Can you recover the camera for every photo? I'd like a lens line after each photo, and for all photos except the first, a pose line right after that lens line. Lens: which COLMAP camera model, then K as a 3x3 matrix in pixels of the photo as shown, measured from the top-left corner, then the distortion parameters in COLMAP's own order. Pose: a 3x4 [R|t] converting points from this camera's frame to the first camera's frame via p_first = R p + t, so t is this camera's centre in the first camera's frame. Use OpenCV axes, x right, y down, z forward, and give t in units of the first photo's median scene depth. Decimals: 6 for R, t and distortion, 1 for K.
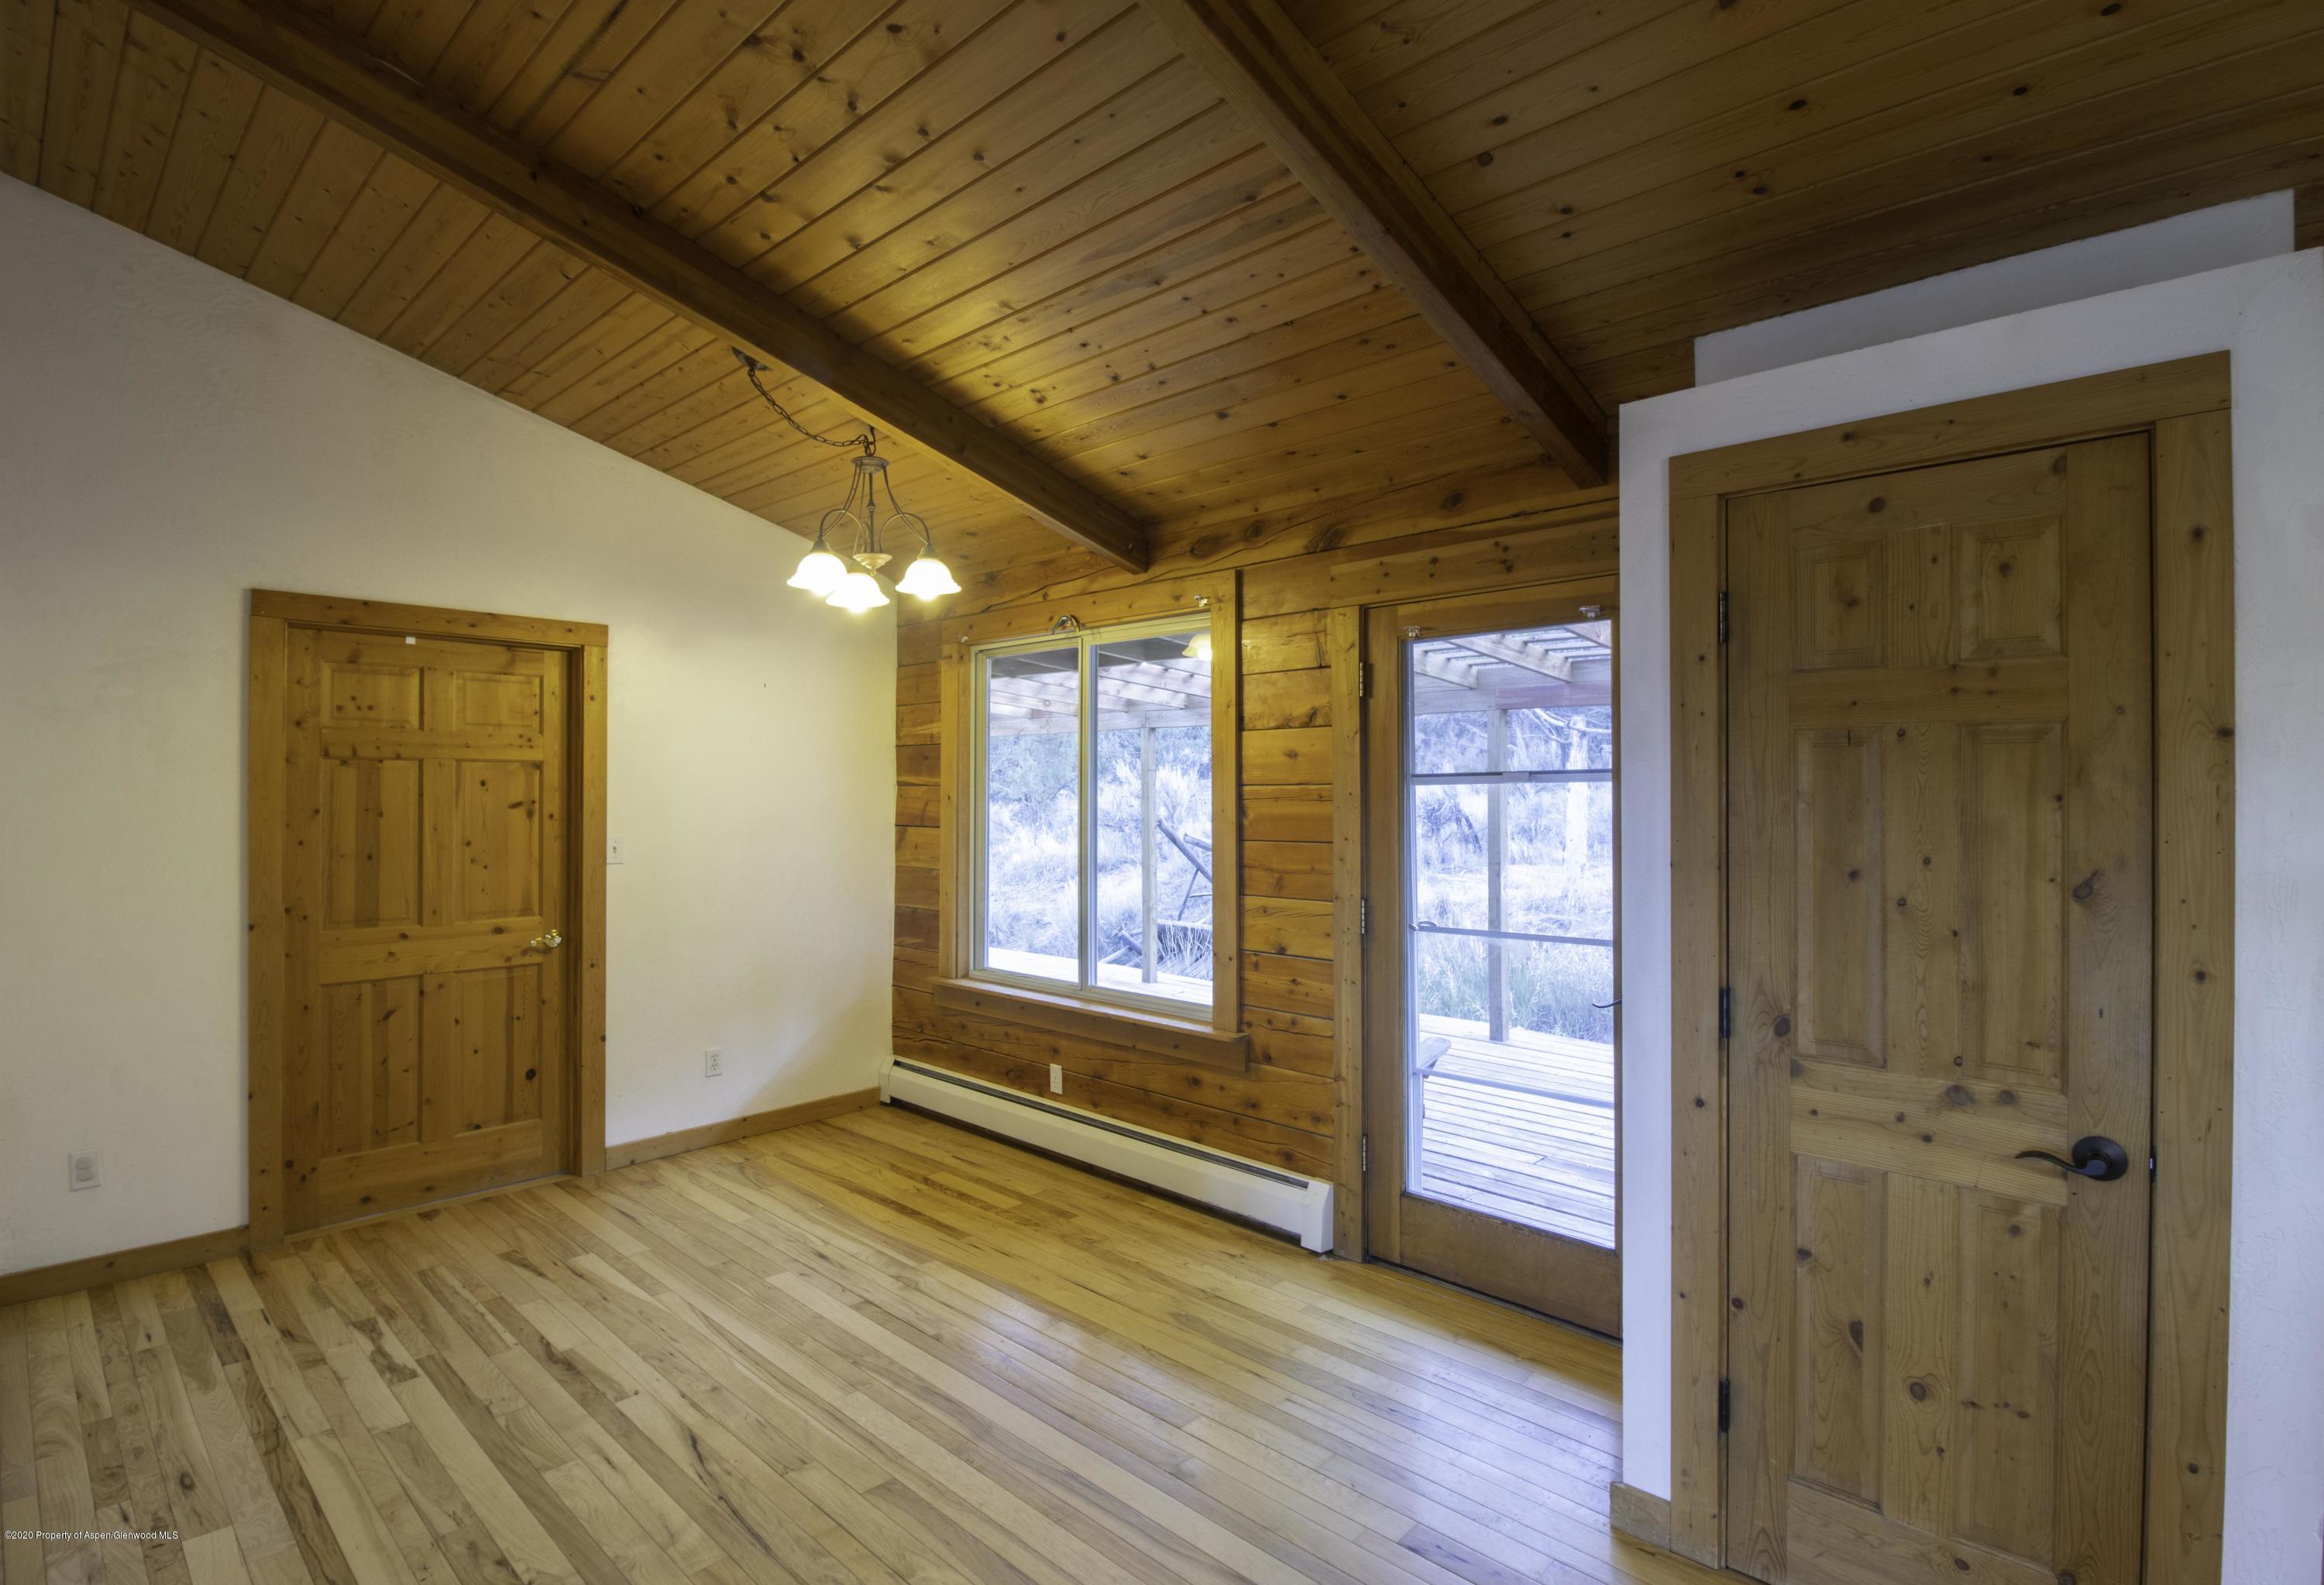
lens RADIAL K [[1086.6, 0, 1211.7], [0, 1086.6, 783.7], [0, 0, 1]] dist [-0.000519, -0.015239]
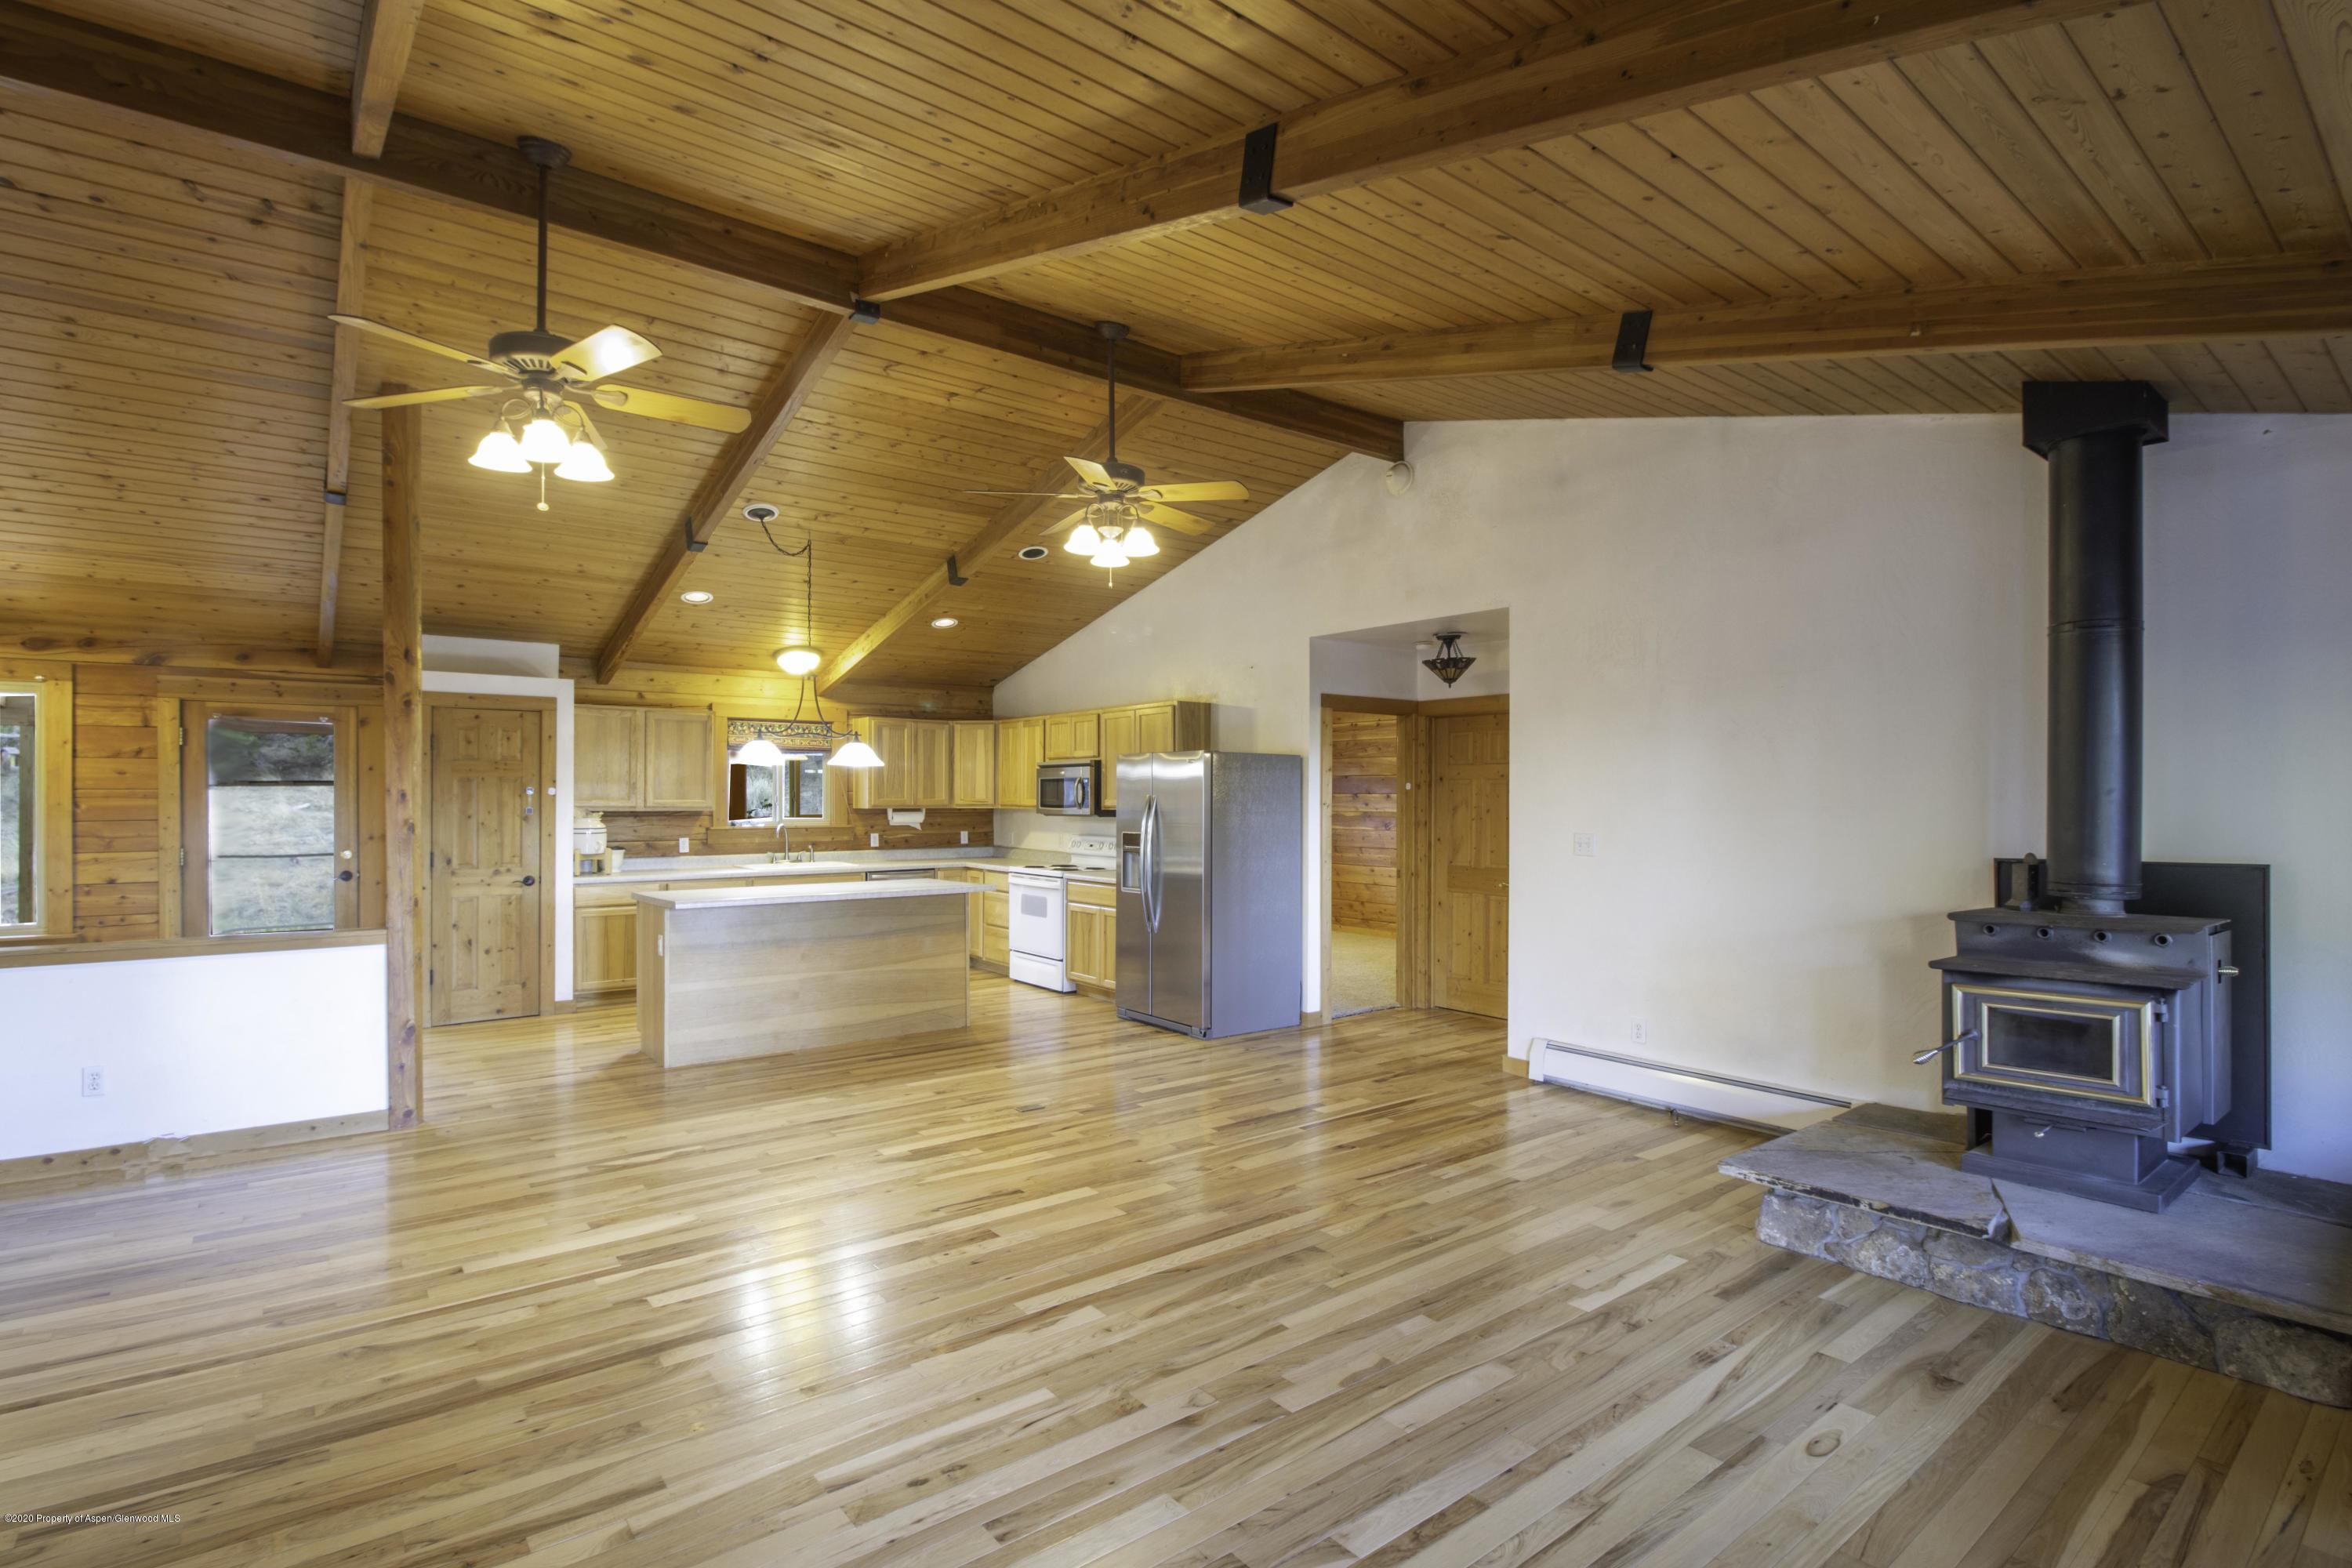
lens RADIAL K [[1182.2, 0, 1182.6], [0, 1182.2, 799.2], [0, 0, 1]] dist [-0.027068, -0.001547]
pose [[0.162481, -0.004020, 0.986703, -2.866063], [-0.011014, 0.999922, 0.005888, -0.025285], [-0.986650, -0.011824, 0.162424, -1.980358]]
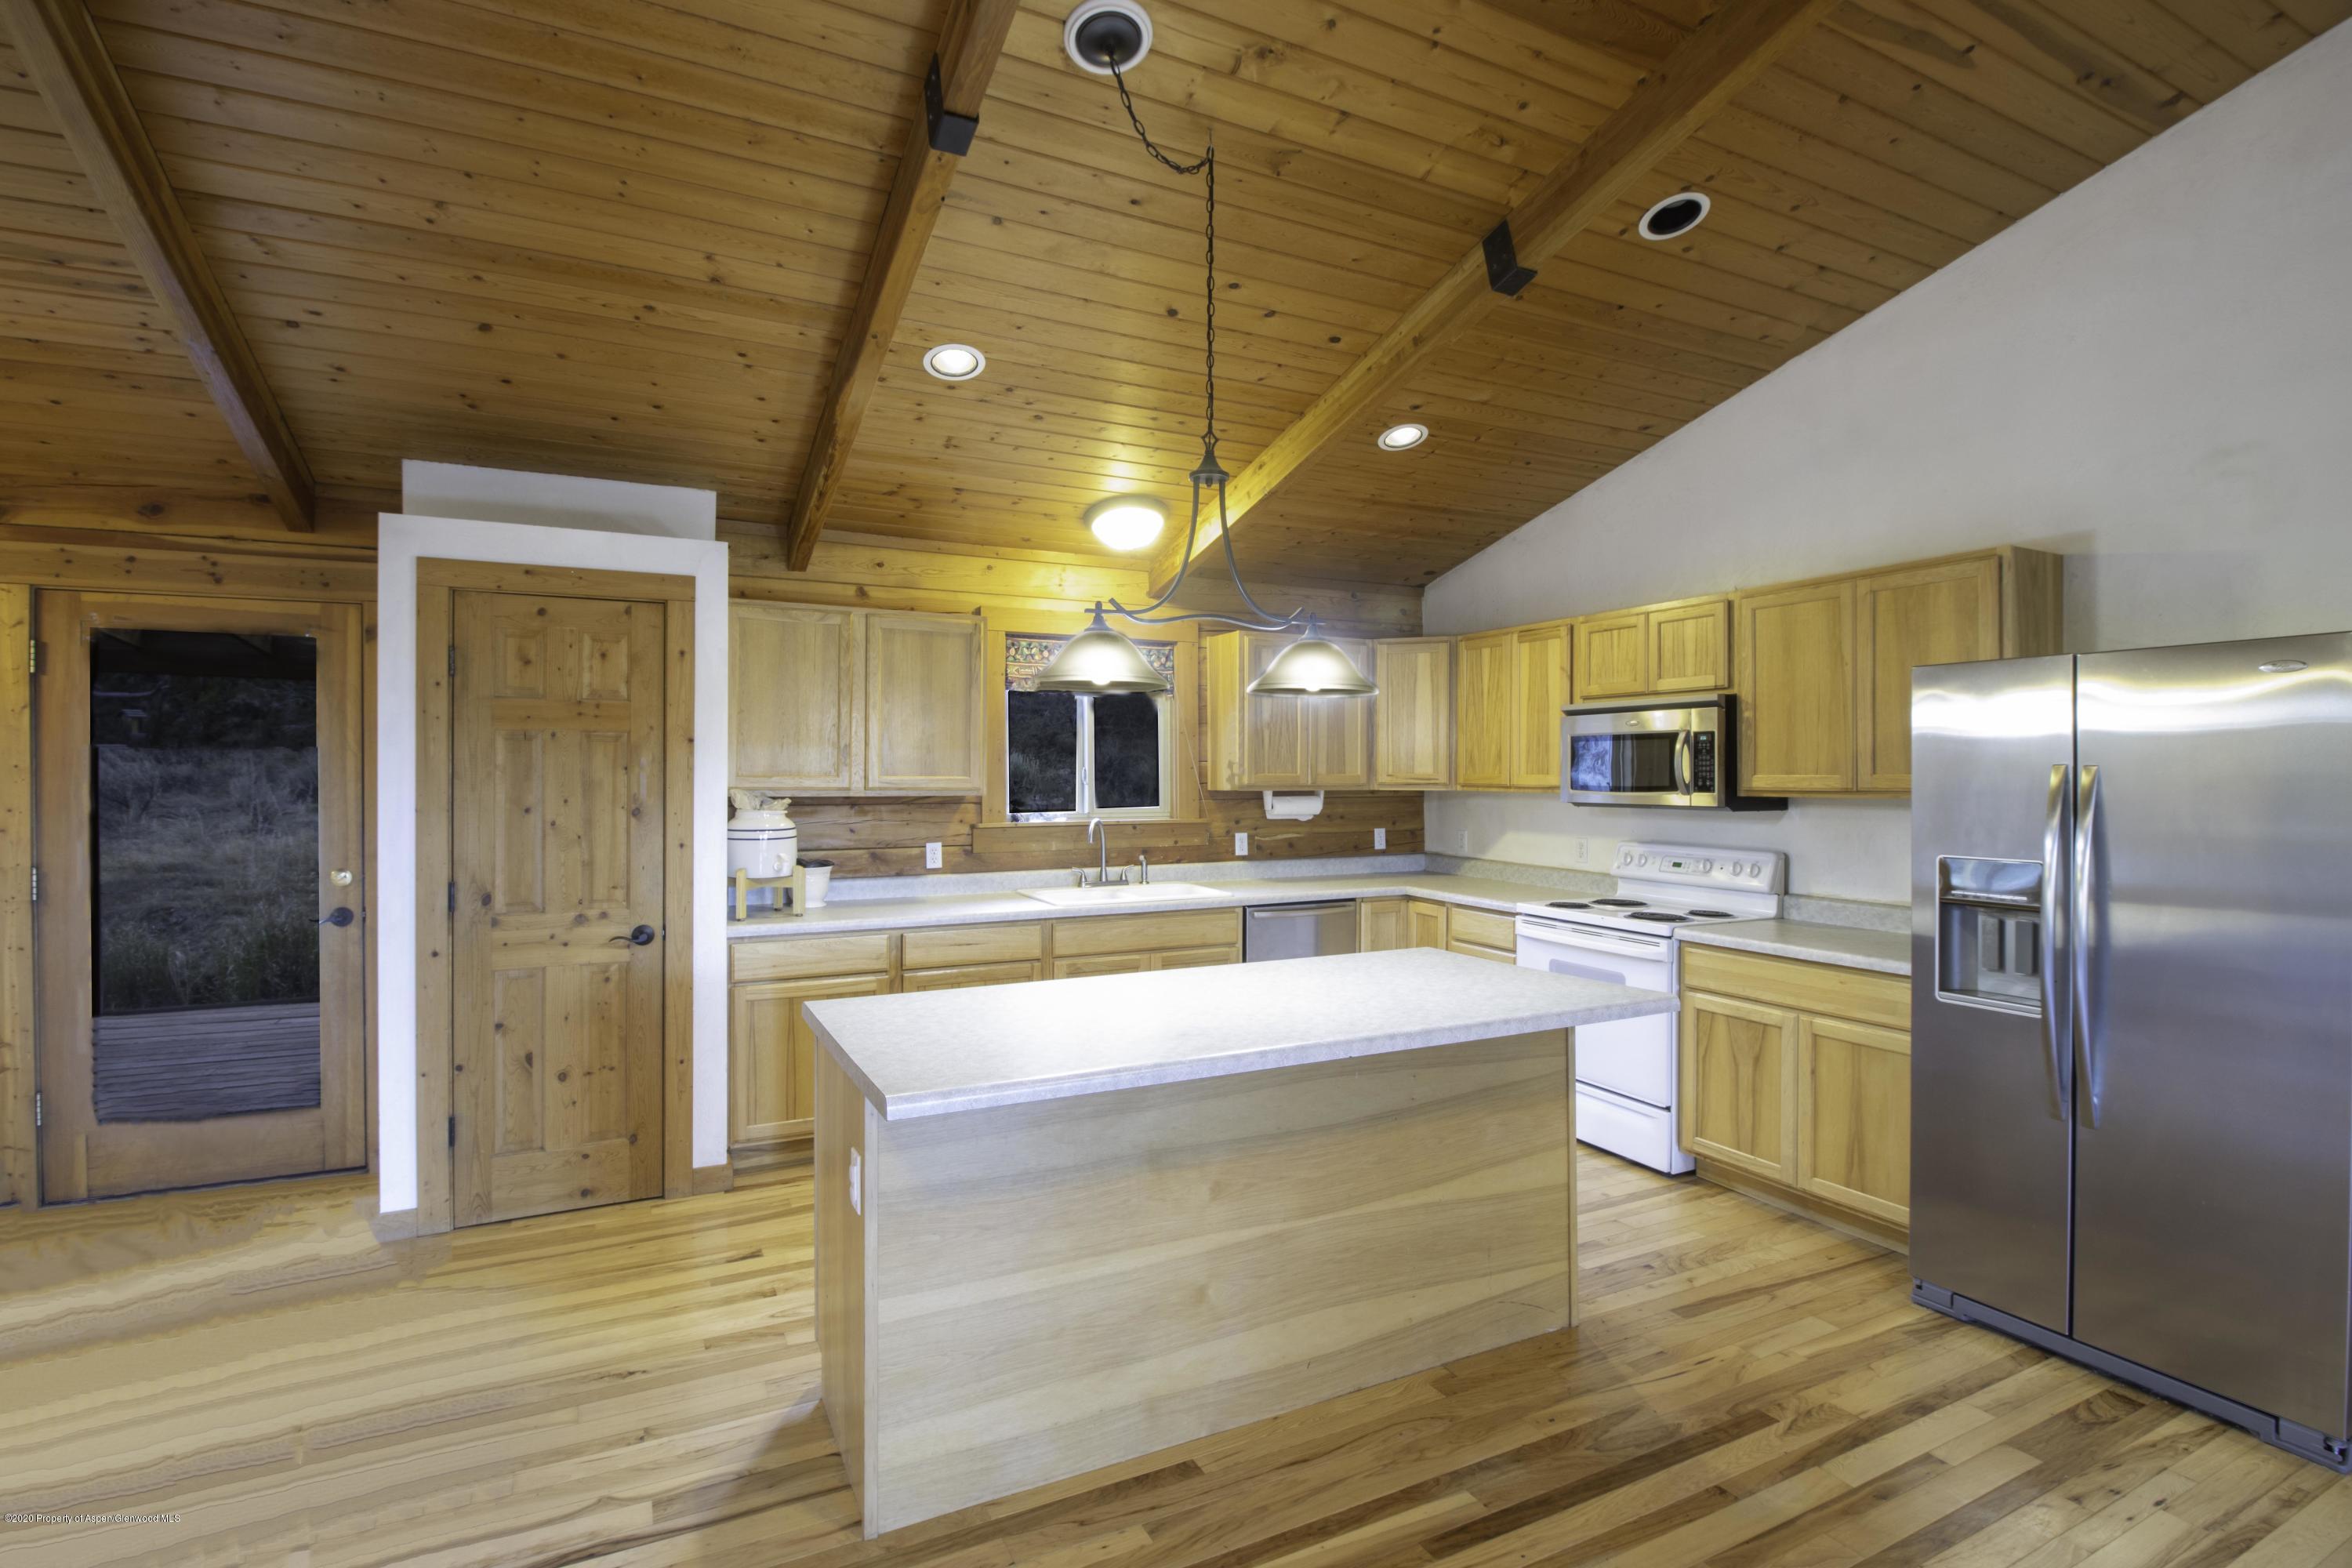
lens RADIAL K [[1114.3, 0, 1135.8], [0, 1114.3, 771.0], [0, 0, 1]] dist [0.000788, -0.016928]
pose [[0.386219, -0.001391, 0.922406, -0.740614], [-0.009073, 0.999945, 0.005307, -0.002206], [-0.922362, -0.010419, 0.386185, -0.670513]]
